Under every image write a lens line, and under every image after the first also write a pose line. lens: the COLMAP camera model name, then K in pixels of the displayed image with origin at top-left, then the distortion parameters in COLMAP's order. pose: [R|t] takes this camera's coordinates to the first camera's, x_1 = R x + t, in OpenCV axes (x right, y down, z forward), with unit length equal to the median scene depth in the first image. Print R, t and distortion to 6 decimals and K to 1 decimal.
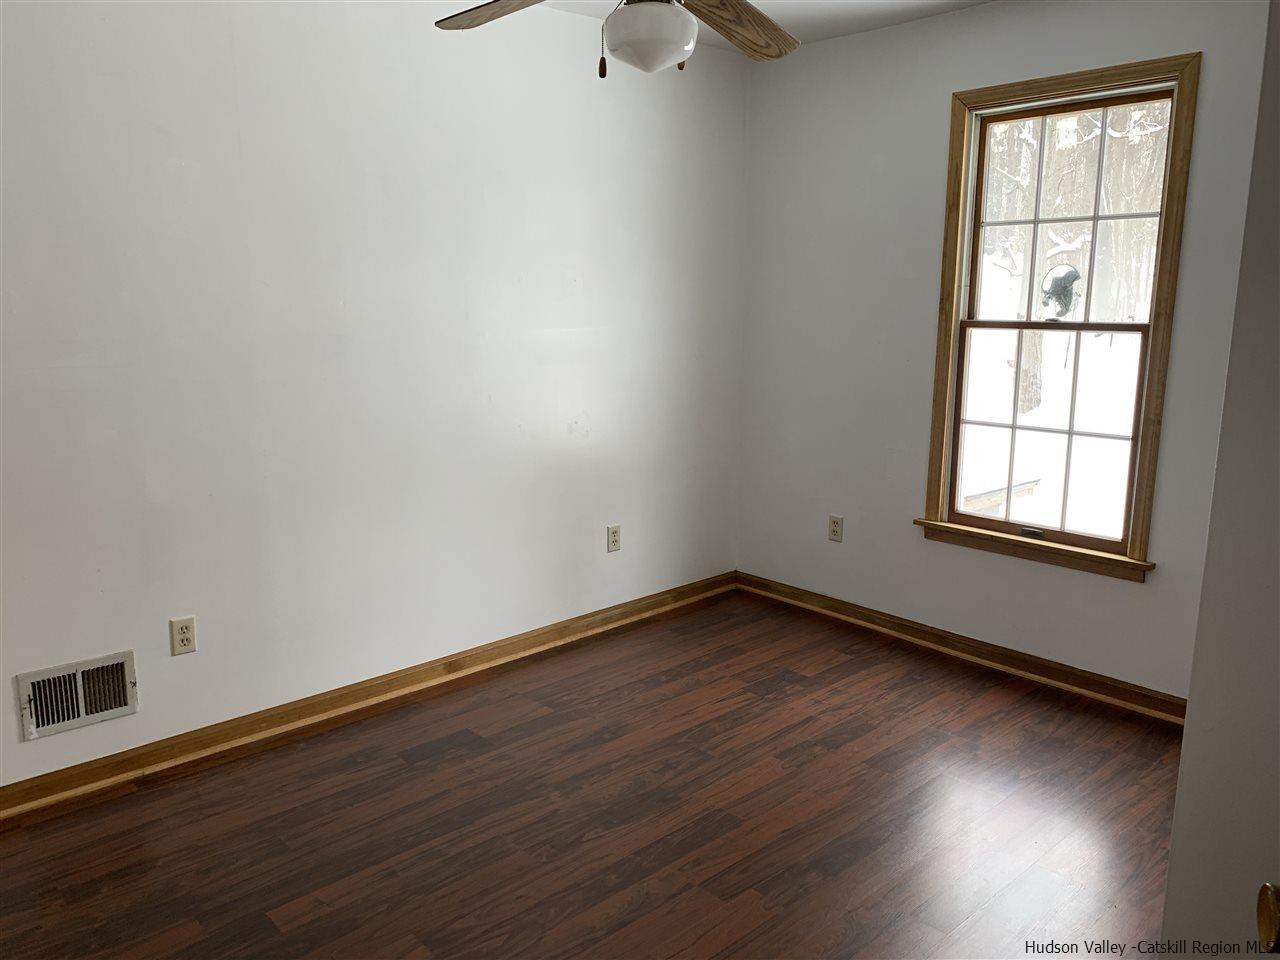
lens RADIAL K [[970.0, 0, 634.8], [0, 970.0, 480.4], [0, 0, 1]] dist [0.035880, -0.035416]
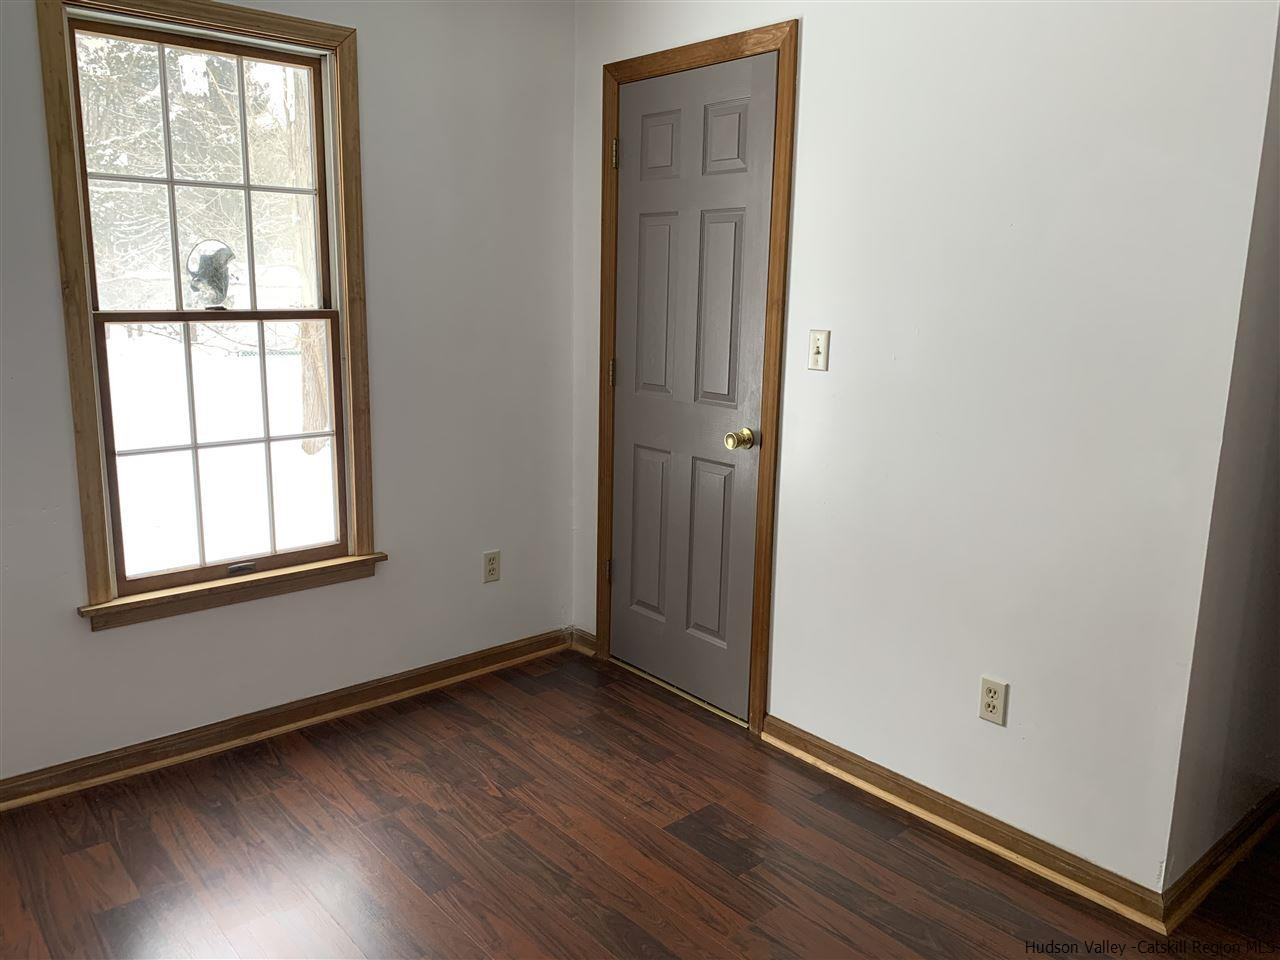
lens RADIAL K [[970.0, 0, 629.9], [0, 970.0, 469.1], [0, 0, 1]] dist [0.035880, -0.035416]
pose [[0.033346, -0.189680, 0.981280, -0.404643], [0.178415, 0.967185, 0.180892, -0.128191], [-0.983390, 0.169043, 0.066094, 0.670290]]
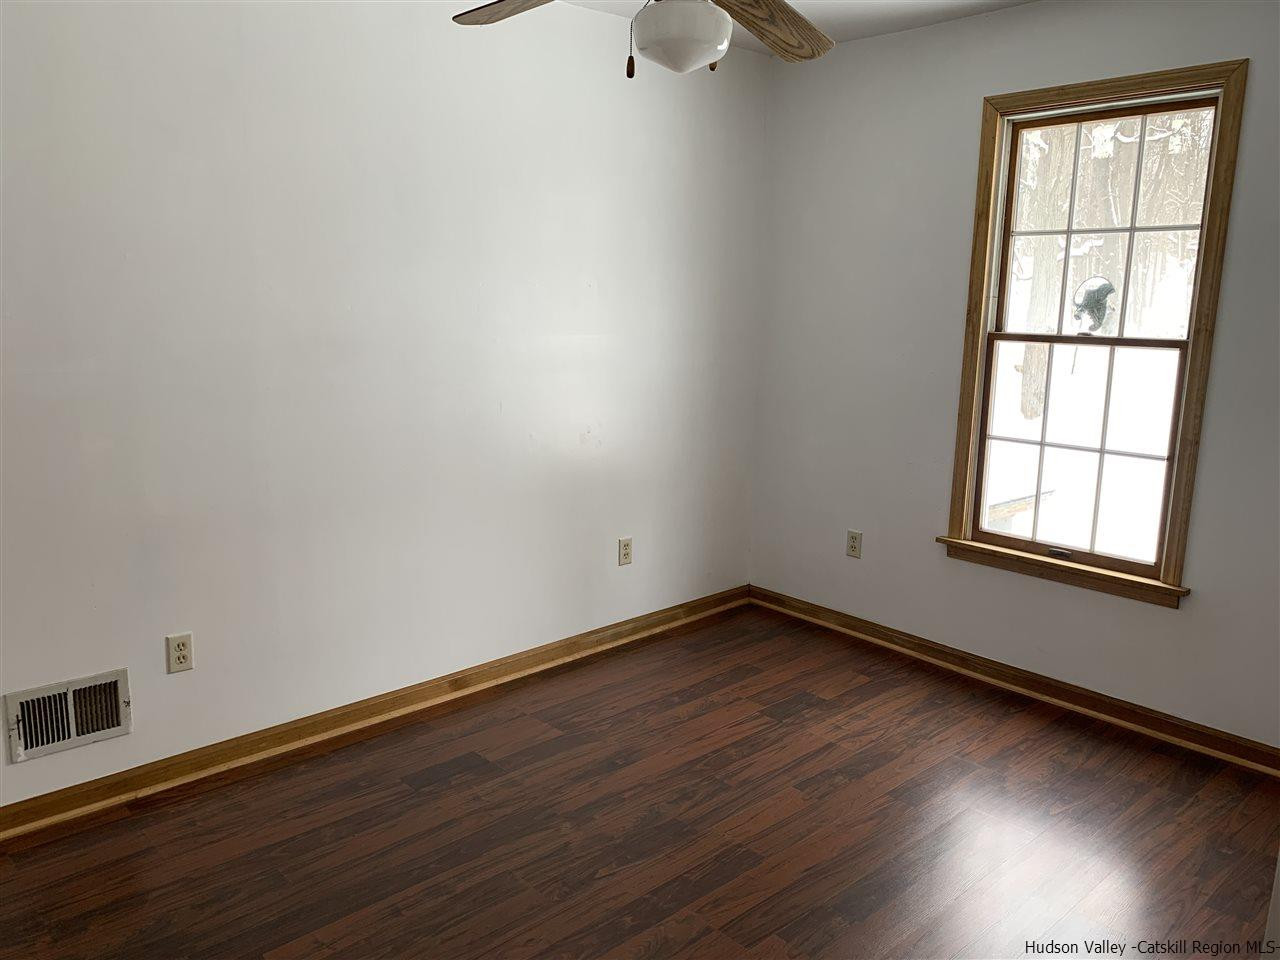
lens RADIAL K [[970.0, 0, 638.1], [0, 970.0, 482.3], [0, 0, 1]] dist [0.035880, -0.035416]
pose [[0.999920, 0.012418, 0.002421, -0.015416], [-0.012426, 0.999917, 0.003487, -0.016774], [-0.002377, -0.003517, 0.999991, 0.036961]]
